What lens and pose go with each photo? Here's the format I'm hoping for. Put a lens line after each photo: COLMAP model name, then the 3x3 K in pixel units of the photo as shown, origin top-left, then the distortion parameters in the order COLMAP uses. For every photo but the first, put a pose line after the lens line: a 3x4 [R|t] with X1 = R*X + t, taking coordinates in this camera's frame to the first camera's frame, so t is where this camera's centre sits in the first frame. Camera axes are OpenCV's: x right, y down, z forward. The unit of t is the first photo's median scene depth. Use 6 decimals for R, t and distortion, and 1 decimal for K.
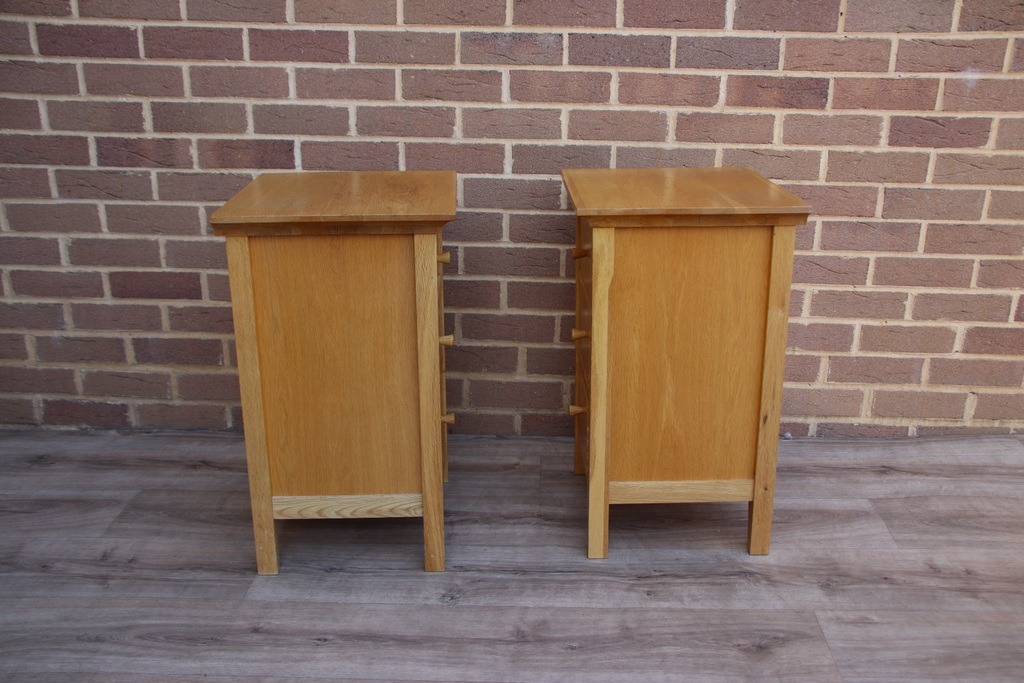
lens RADIAL K [[1015.9, 0, 514.3], [0, 1015.9, 354.6], [0, 0, 1]] dist [0.007661, 0.000000]
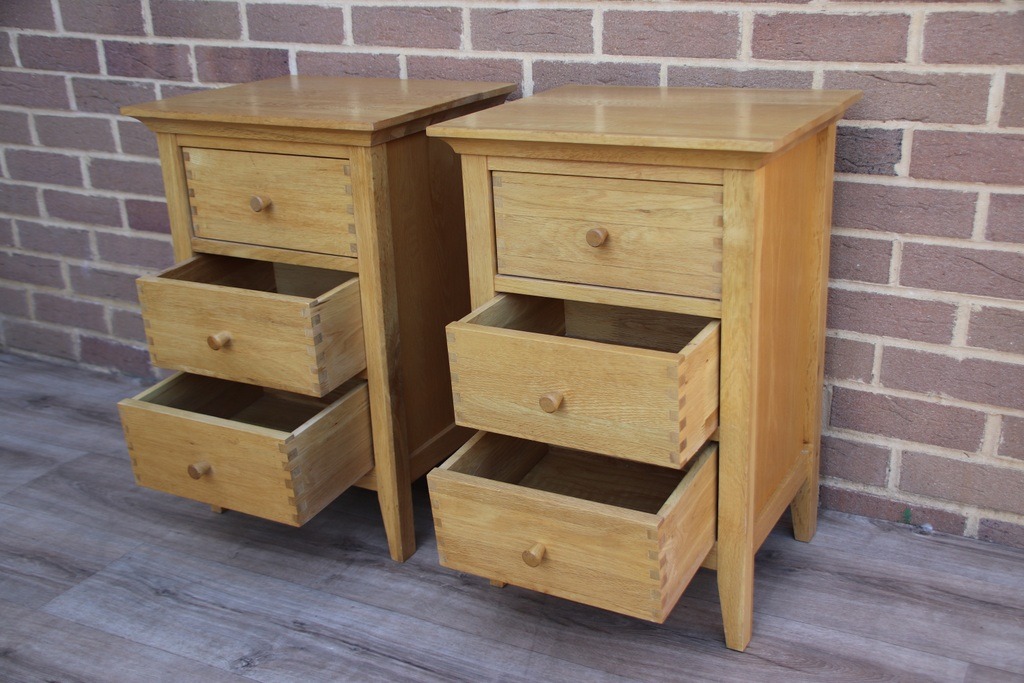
lens RADIAL K [[1147.7, 0, 509.2], [0, 1147.7, 352.9], [0, 0, 1]] dist [0.102281, 0.000000]
pose [[0.897867, 0.123259, -0.422661, 0.360205], [-0.108444, 0.992349, 0.059025, -0.048004], [0.426703, -0.007162, 0.904364, 0.253360]]
